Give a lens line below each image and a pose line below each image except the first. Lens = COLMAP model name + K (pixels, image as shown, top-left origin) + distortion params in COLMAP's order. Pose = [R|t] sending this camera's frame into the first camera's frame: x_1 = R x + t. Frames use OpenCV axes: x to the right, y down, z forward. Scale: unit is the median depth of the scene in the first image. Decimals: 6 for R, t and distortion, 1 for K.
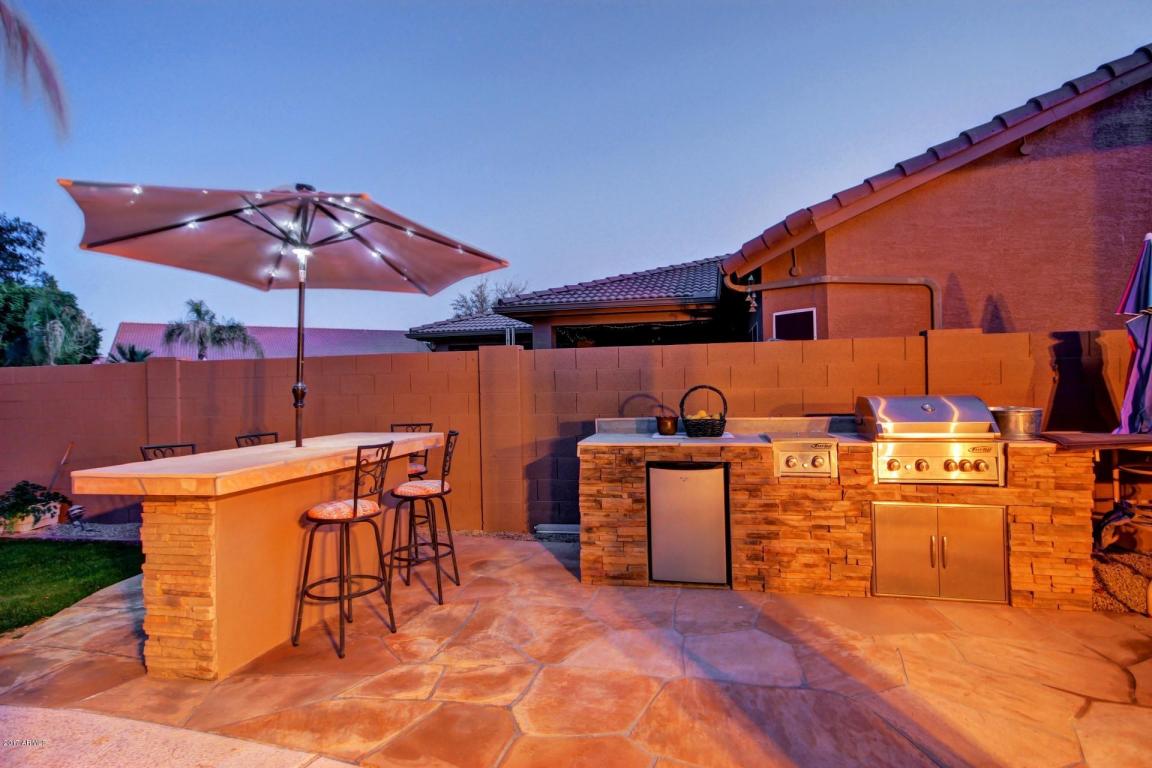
lens RADIAL K [[597.5, 0, 575.6], [0, 597.5, 380.0], [0, 0, 1]] dist [0.004256, -0.001960]
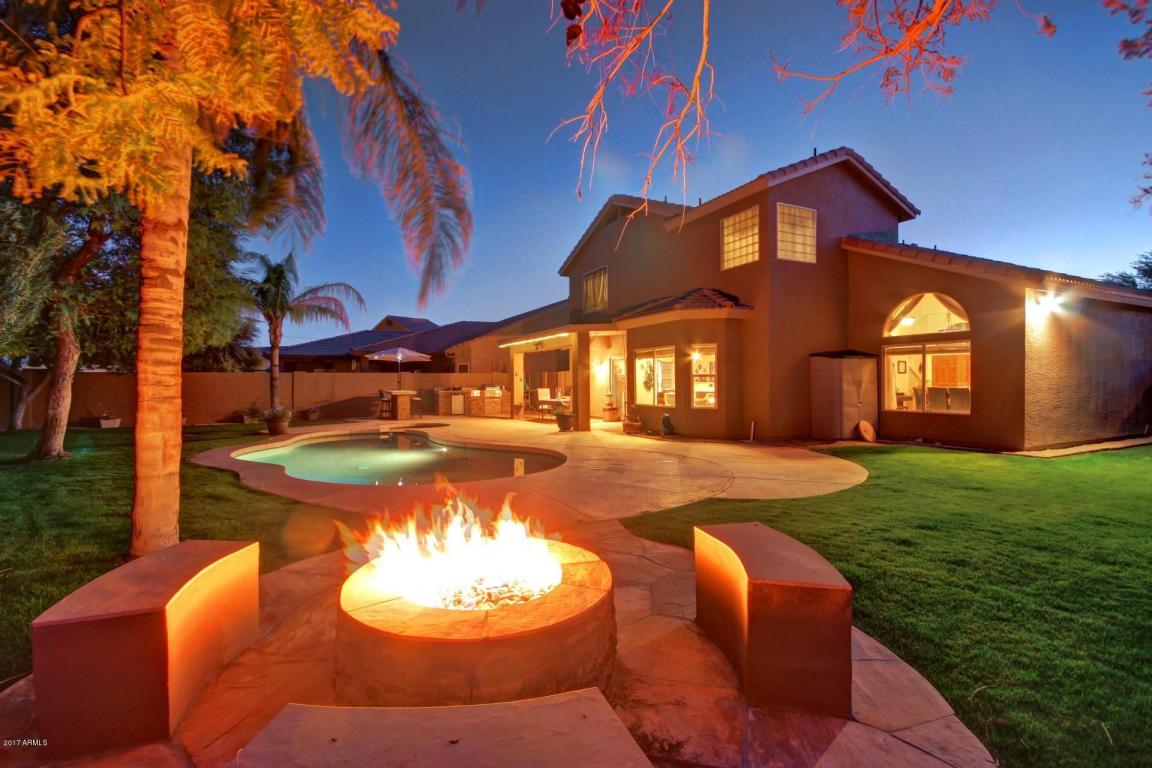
lens RADIAL K [[539.9, 0, 574.2], [0, 539.9, 383.9], [0, 0, 1]] dist [-0.000691, -0.001035]
pose [[0.771556, 0.013412, 0.636021, -2.264167], [-0.008546, 0.999906, -0.010719, 0.078720], [-0.636105, 0.002835, 0.771598, -3.770930]]
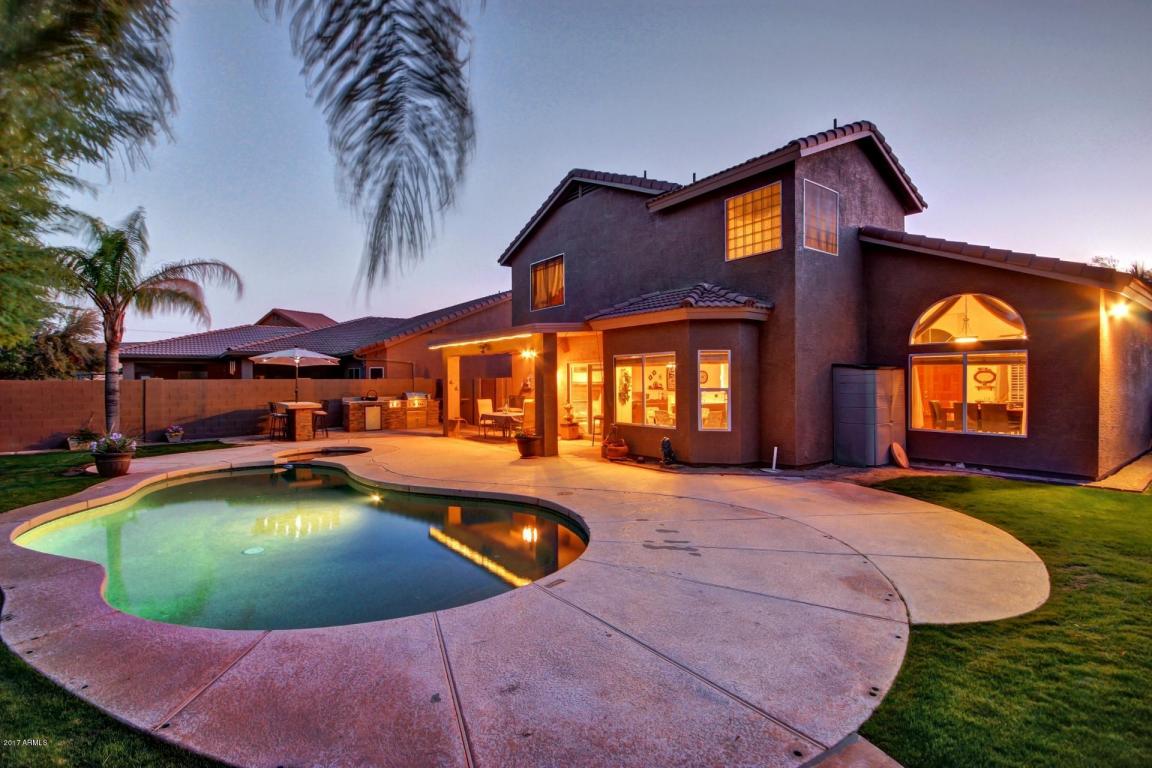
lens RADIAL K [[539.9, 0, 577.9], [0, 539.9, 384.4], [0, 0, 1]] dist [-0.000691, -0.001035]
pose [[0.641903, 0.010255, 0.766717, -2.048618], [-0.004733, 0.999945, -0.009411, -0.001537], [-0.766771, 0.002412, 0.641916, -3.017770]]
